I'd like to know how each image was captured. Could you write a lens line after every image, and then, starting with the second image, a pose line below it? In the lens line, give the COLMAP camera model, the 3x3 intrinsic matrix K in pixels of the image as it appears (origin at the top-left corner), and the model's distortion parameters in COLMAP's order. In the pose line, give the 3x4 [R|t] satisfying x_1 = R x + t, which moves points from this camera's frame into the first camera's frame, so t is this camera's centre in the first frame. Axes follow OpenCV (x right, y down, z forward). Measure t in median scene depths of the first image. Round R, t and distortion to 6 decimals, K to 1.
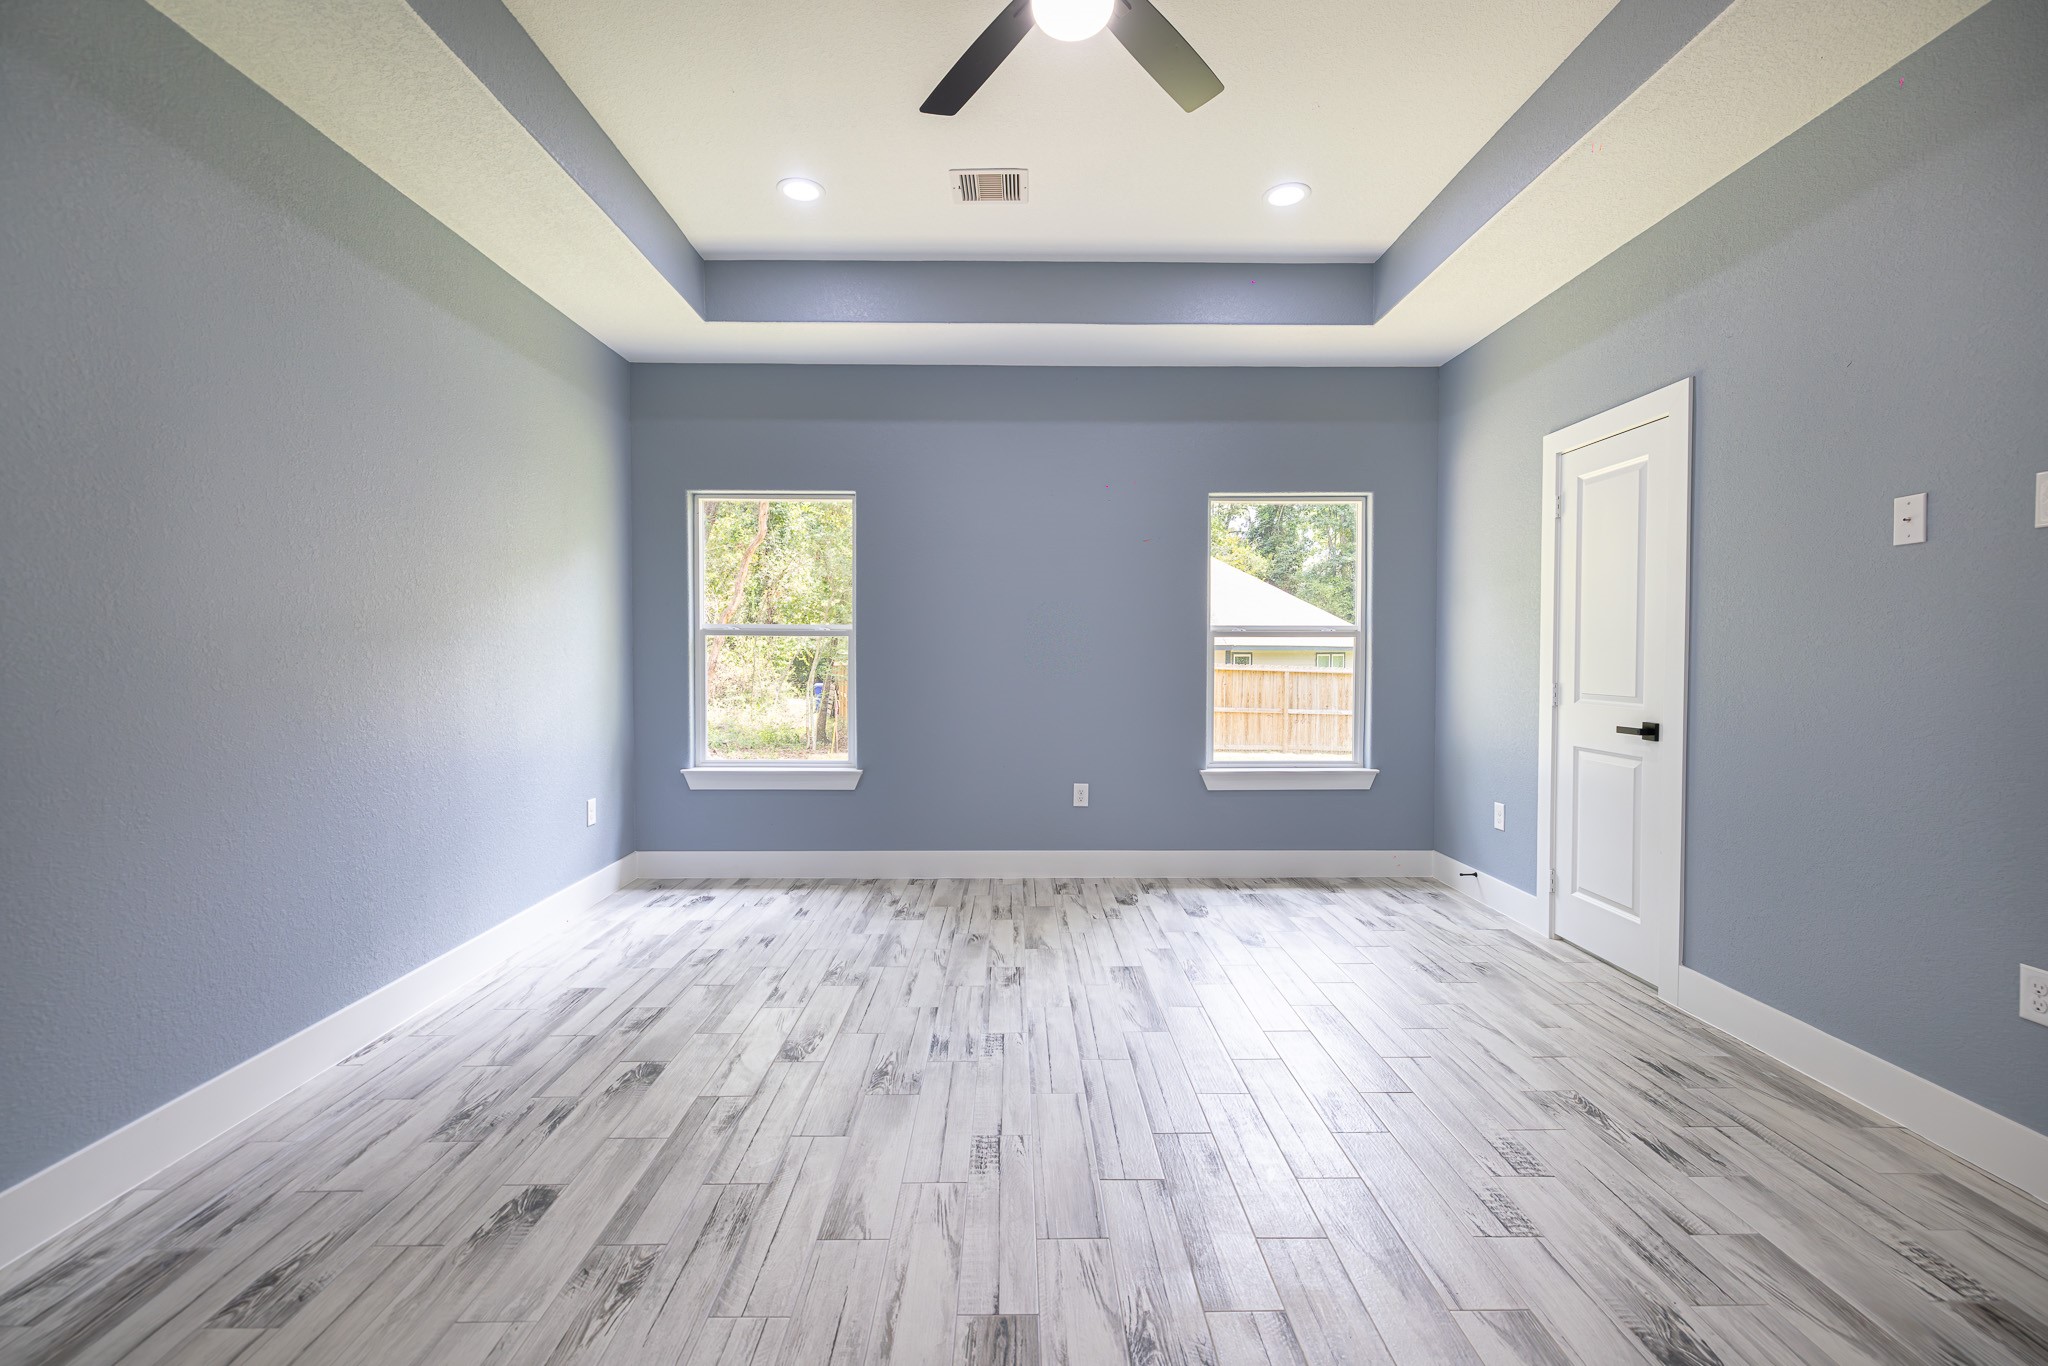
lens RADIAL K [[877.4, 0, 1022.9], [0, 877.4, 675.0], [0, 0, 1]] dist [0.000386, 0.000559]
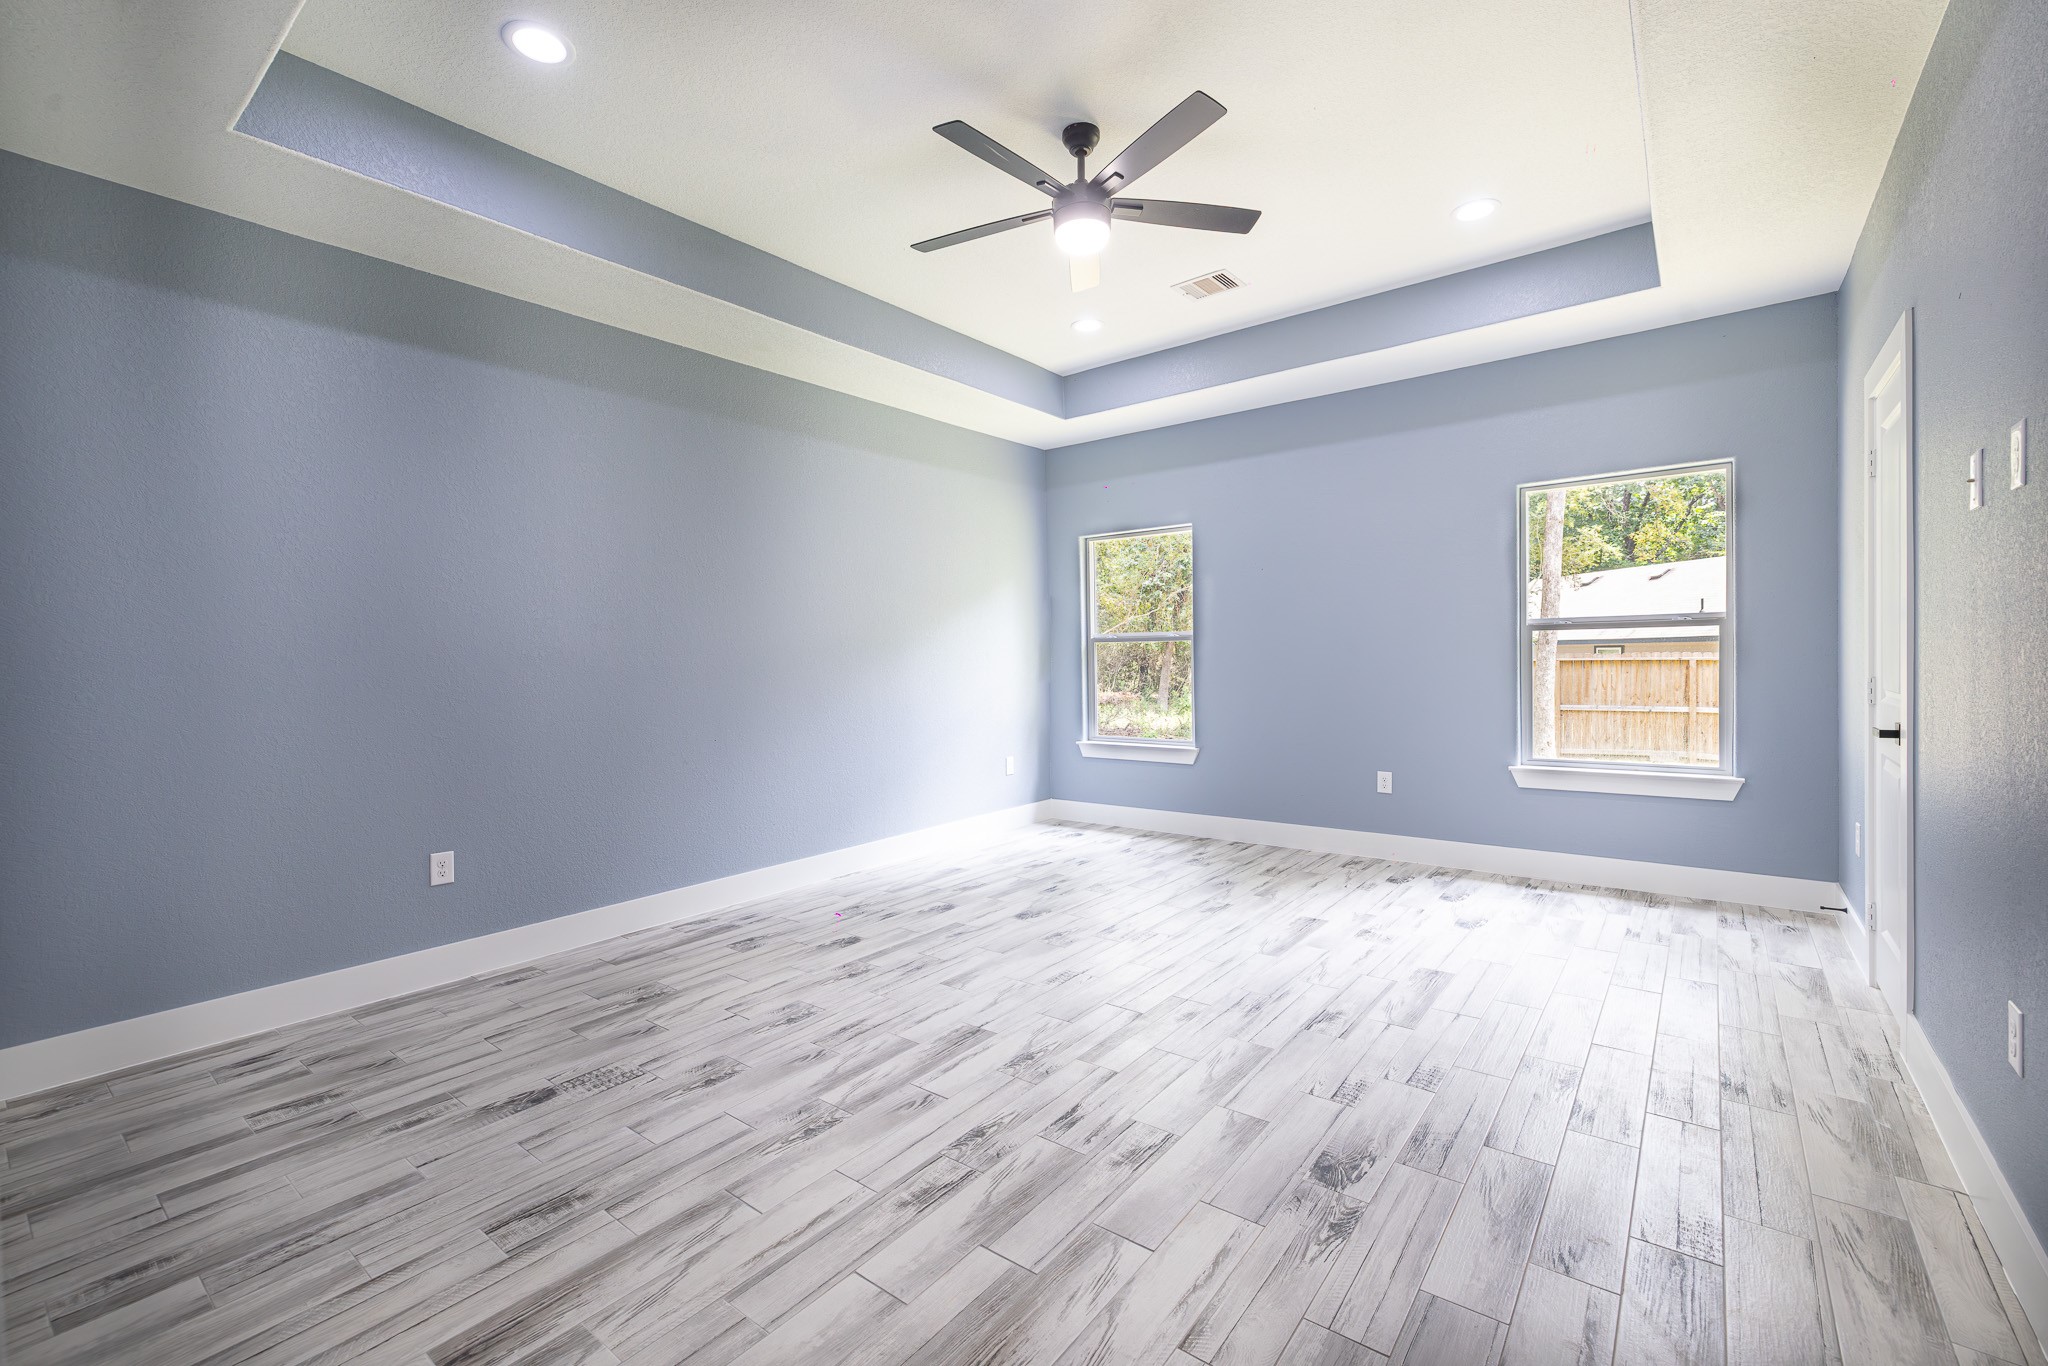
lens RADIAL K [[877.4, 0, 1023.2], [0, 877.4, 672.4], [0, 0, 1]] dist [0.000386, 0.000559]
pose [[0.779152, -0.004057, -0.626822, 0.622840], [0.003042, 0.999992, -0.002690, 0.006190], [0.626827, 0.000189, 0.779158, -0.179276]]
